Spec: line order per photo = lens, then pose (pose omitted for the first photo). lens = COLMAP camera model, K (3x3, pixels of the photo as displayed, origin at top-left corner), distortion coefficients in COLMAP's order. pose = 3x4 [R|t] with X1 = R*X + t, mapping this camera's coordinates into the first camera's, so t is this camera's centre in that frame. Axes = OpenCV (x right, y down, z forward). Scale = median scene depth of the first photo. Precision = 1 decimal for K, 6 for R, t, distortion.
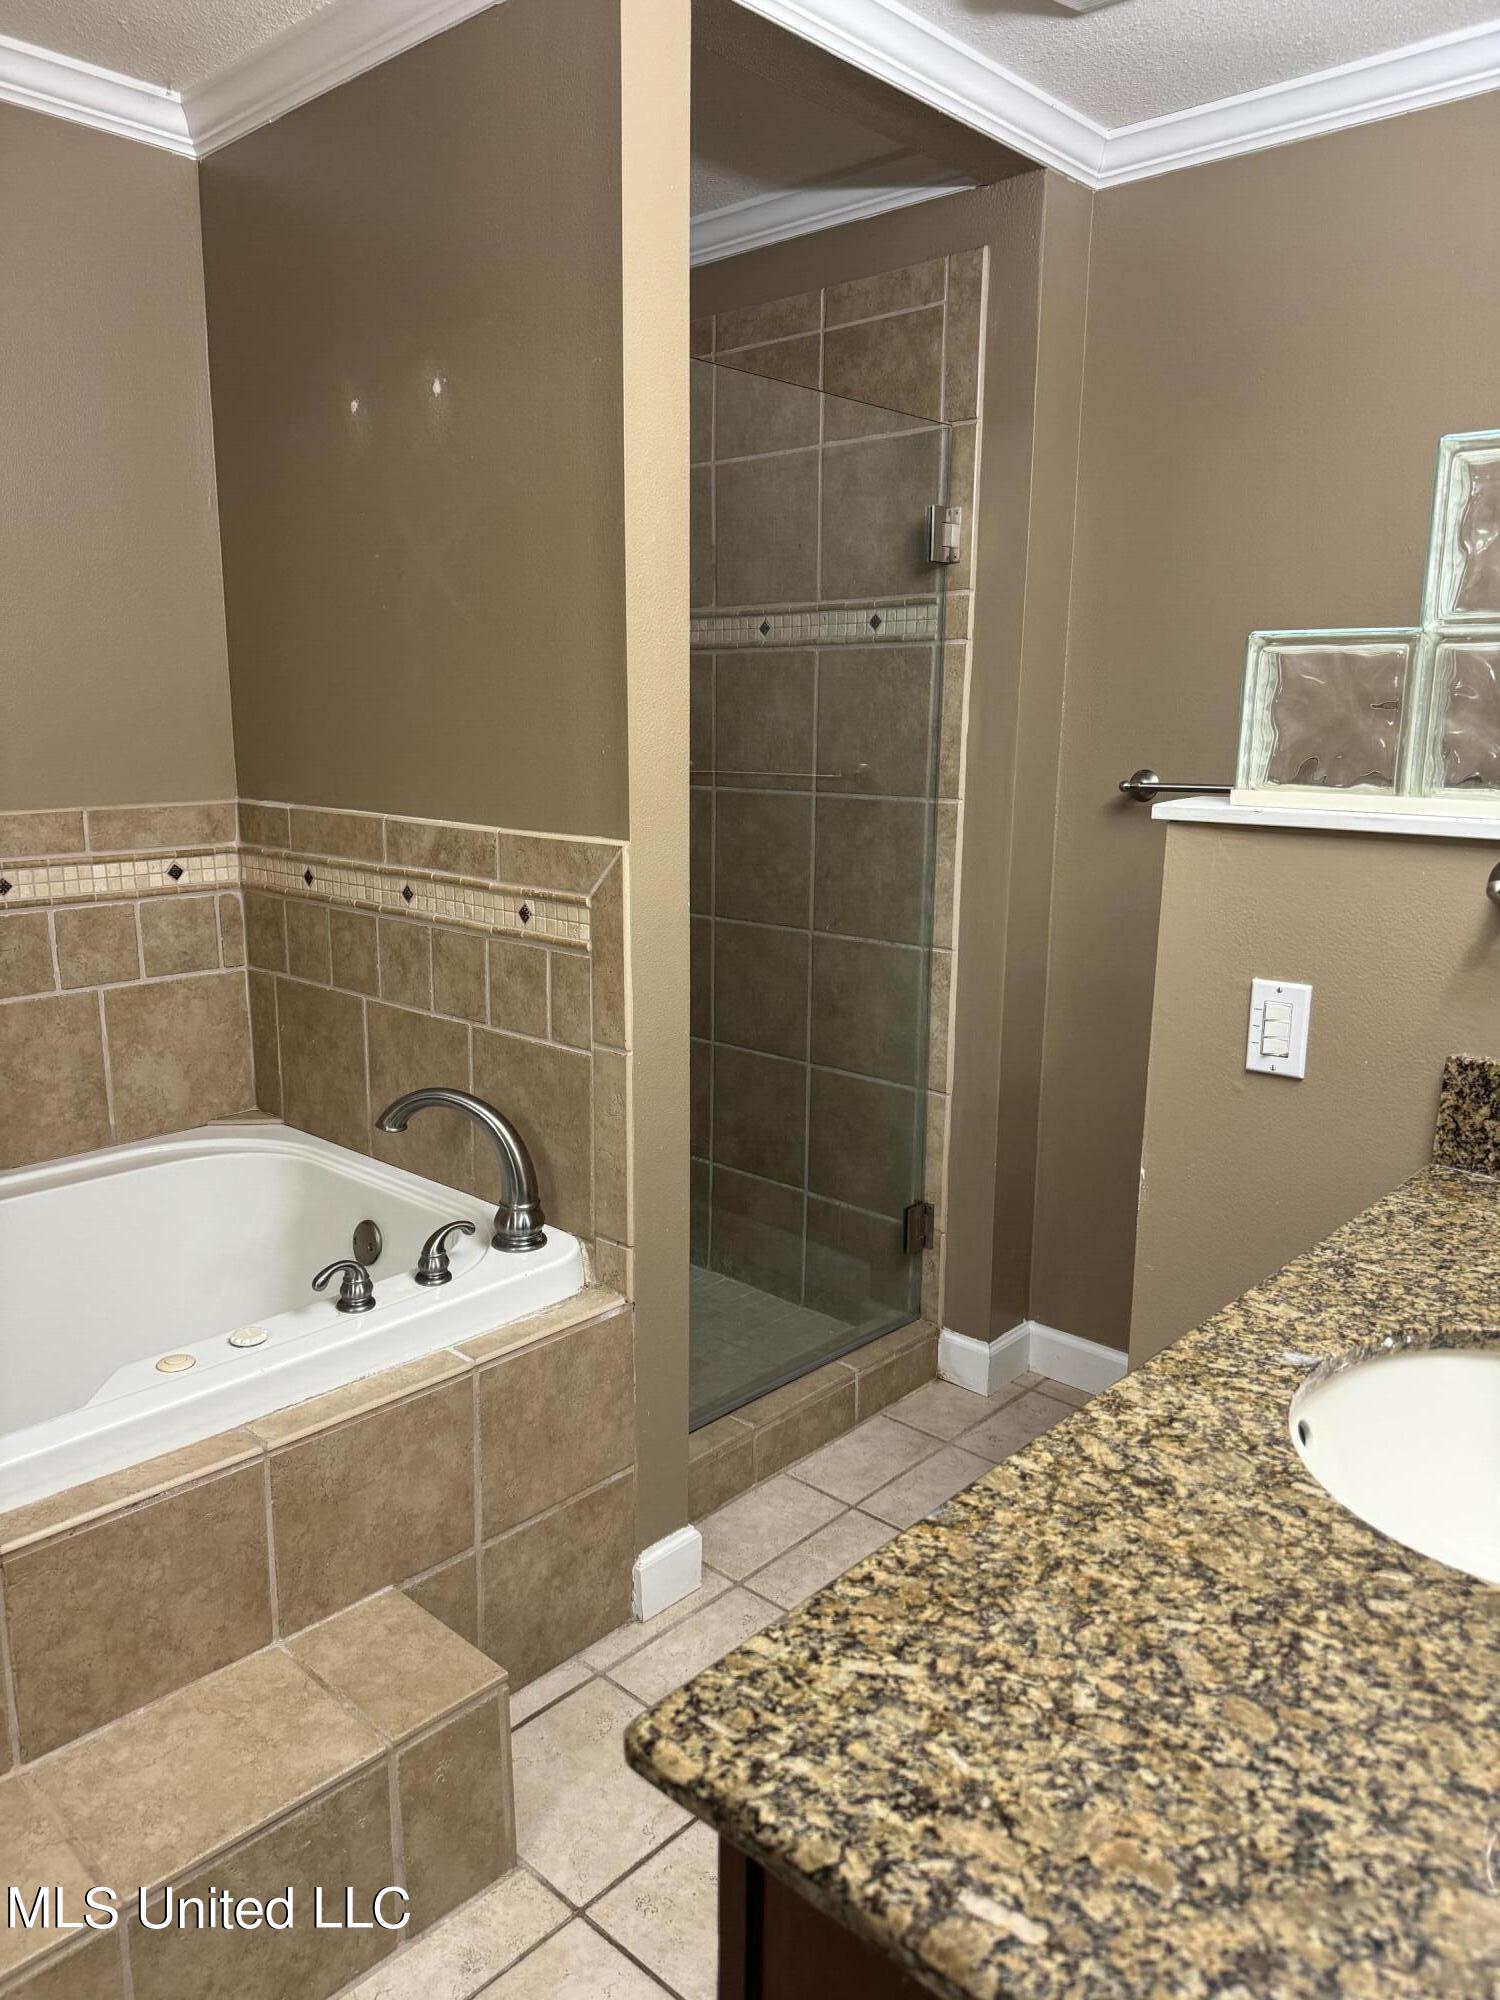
lens RADIAL K [[1400.1, 0, 753.8], [0, 1400.1, 1008.6], [0, 0, 1]] dist [0.036073, -0.048913]
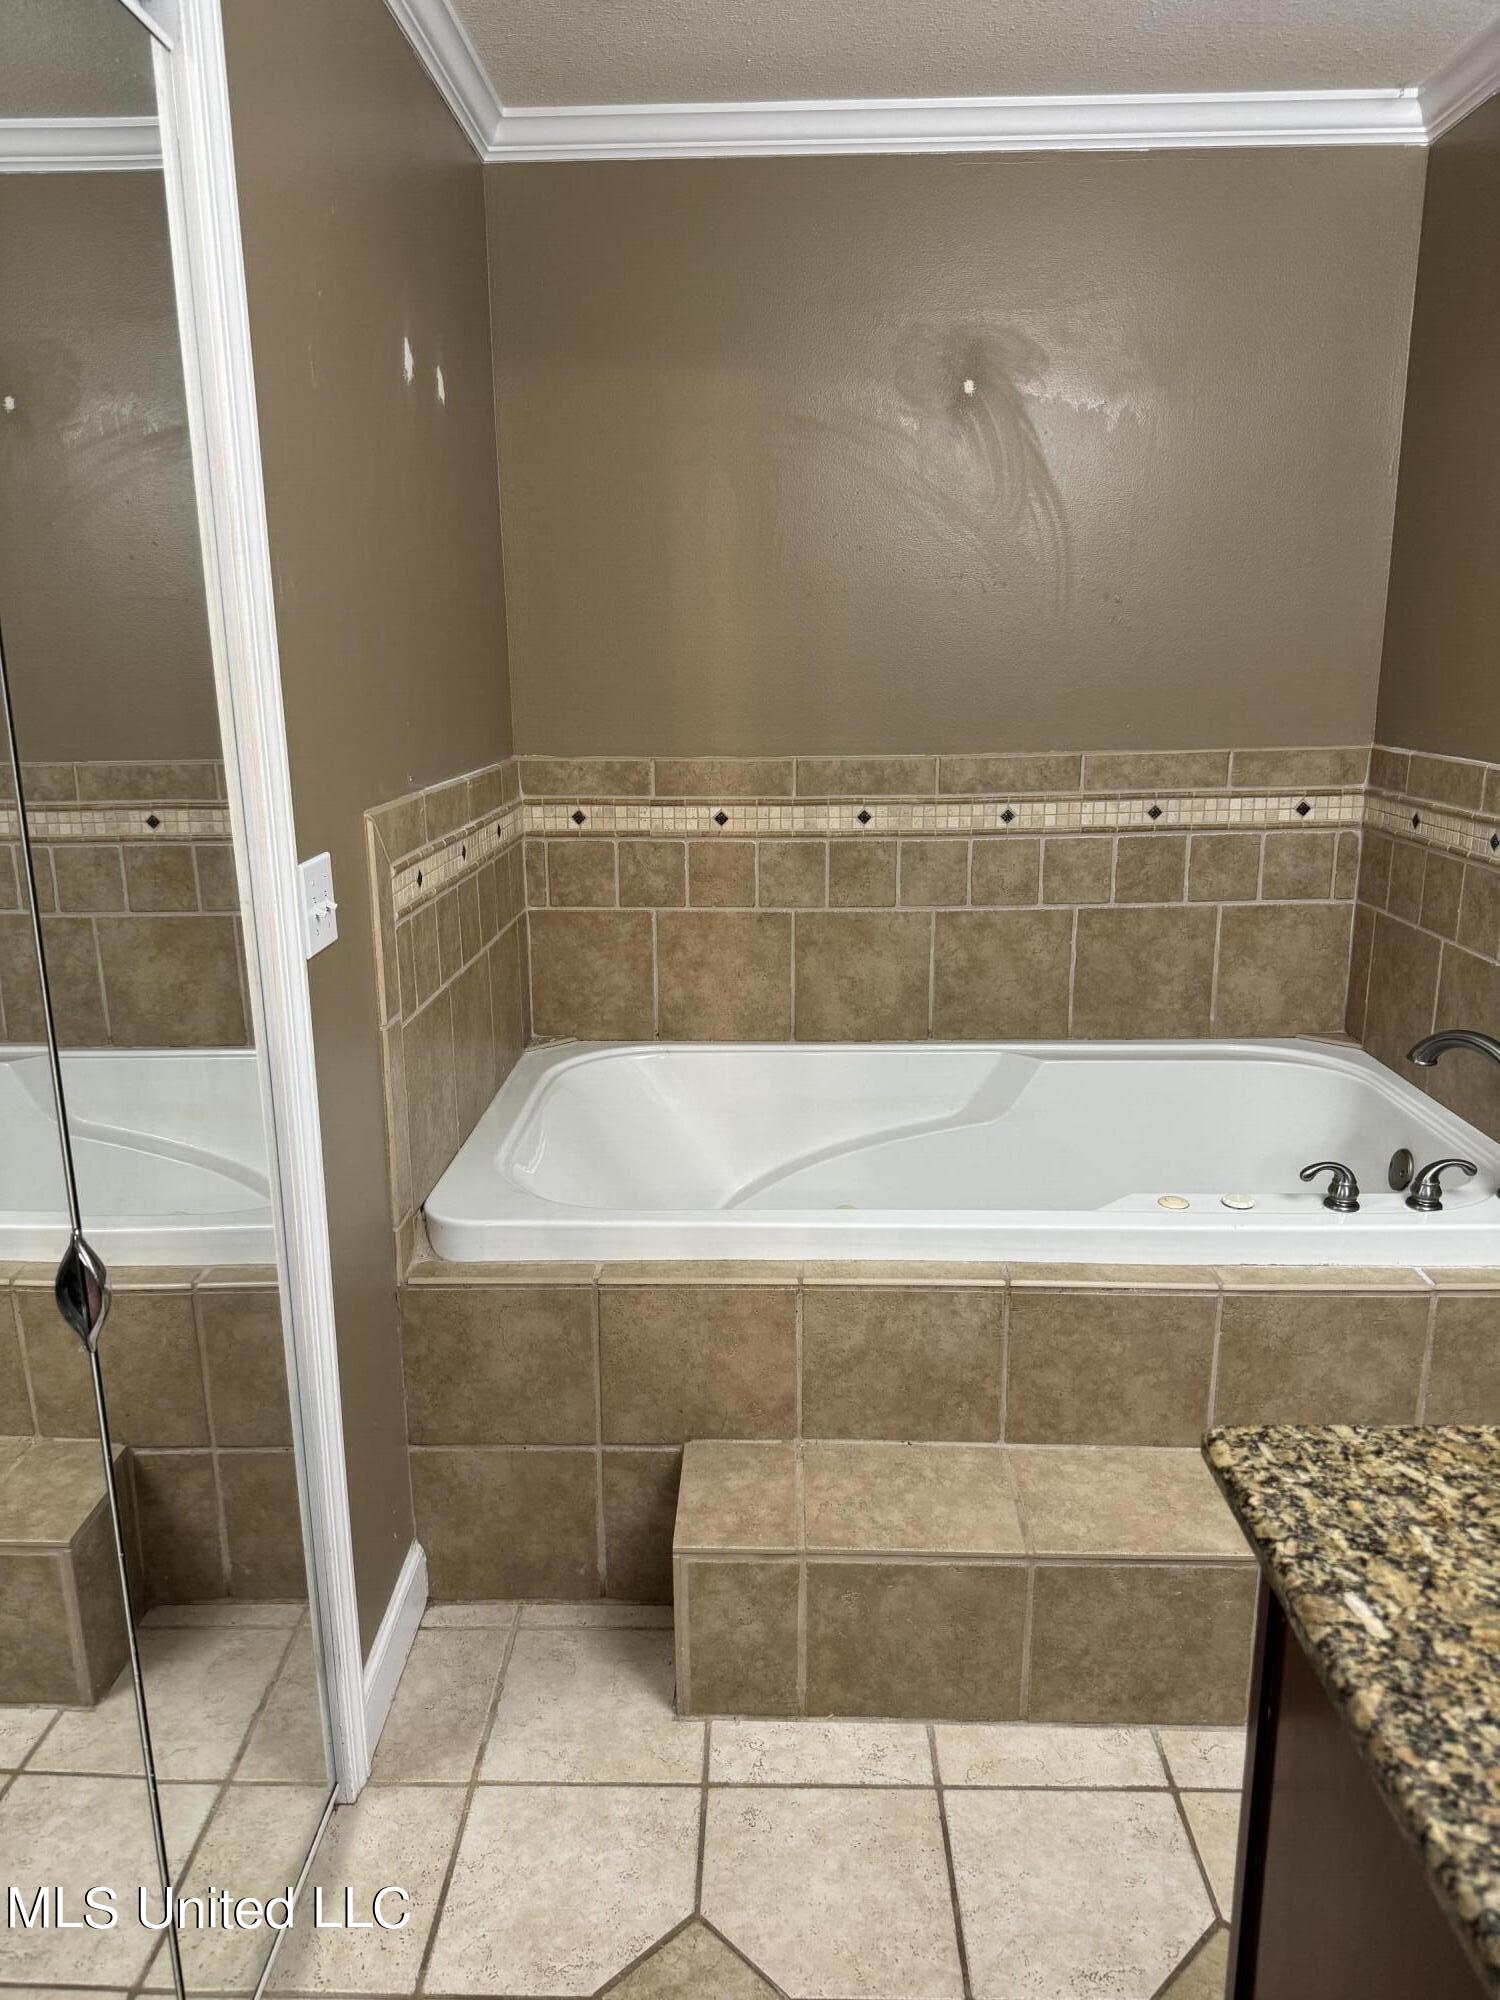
lens RADIAL K [[1400.1, 0, 753.8], [0, 1400.1, 1008.6], [0, 0, 1]] dist [0.036073, -0.048913]
pose [[0.660724, 0.164959, -0.732279, 0.163754], [-0.134980, 0.985762, 0.100270, 0.007132], [0.738393, 0.032592, 0.673583, -0.080881]]
